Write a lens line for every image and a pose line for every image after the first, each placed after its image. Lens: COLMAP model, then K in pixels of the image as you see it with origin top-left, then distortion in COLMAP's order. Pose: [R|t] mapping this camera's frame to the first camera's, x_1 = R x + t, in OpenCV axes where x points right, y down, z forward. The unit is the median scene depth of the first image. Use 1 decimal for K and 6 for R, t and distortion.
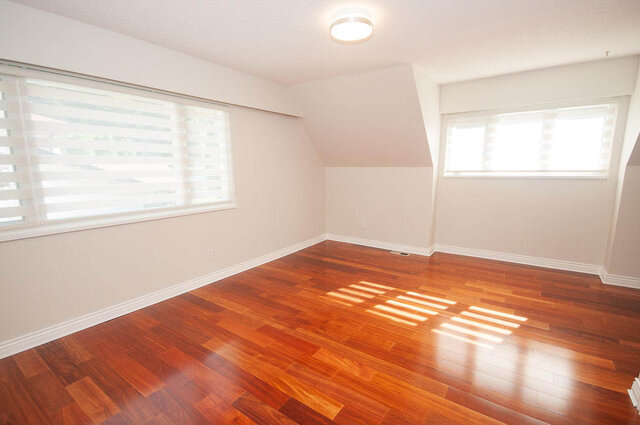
lens RADIAL K [[282.7, 0, 323.2], [0, 282.7, 218.6], [0, 0, 1]] dist [0.000046, -0.000772]
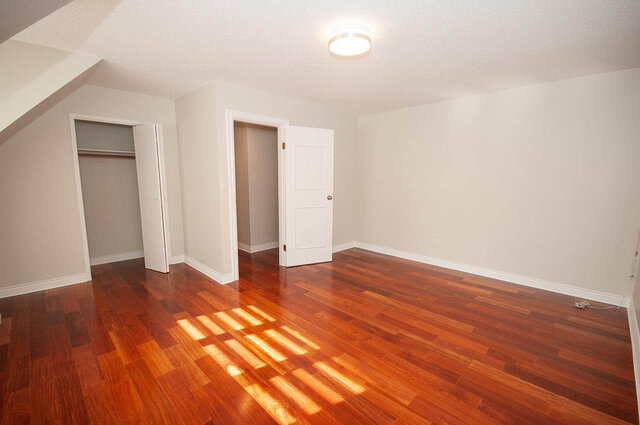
lens RADIAL K [[282.7, 0, 323.2], [0, 282.7, 218.6], [0, 0, 1]] dist [0.000046, -0.000772]
pose [[-0.986273, -0.013284, 0.164589, 0.005913], [0.039390, 0.949054, 0.312640, -0.304284], [-0.160357, 0.314832, -0.935503, 1.647473]]
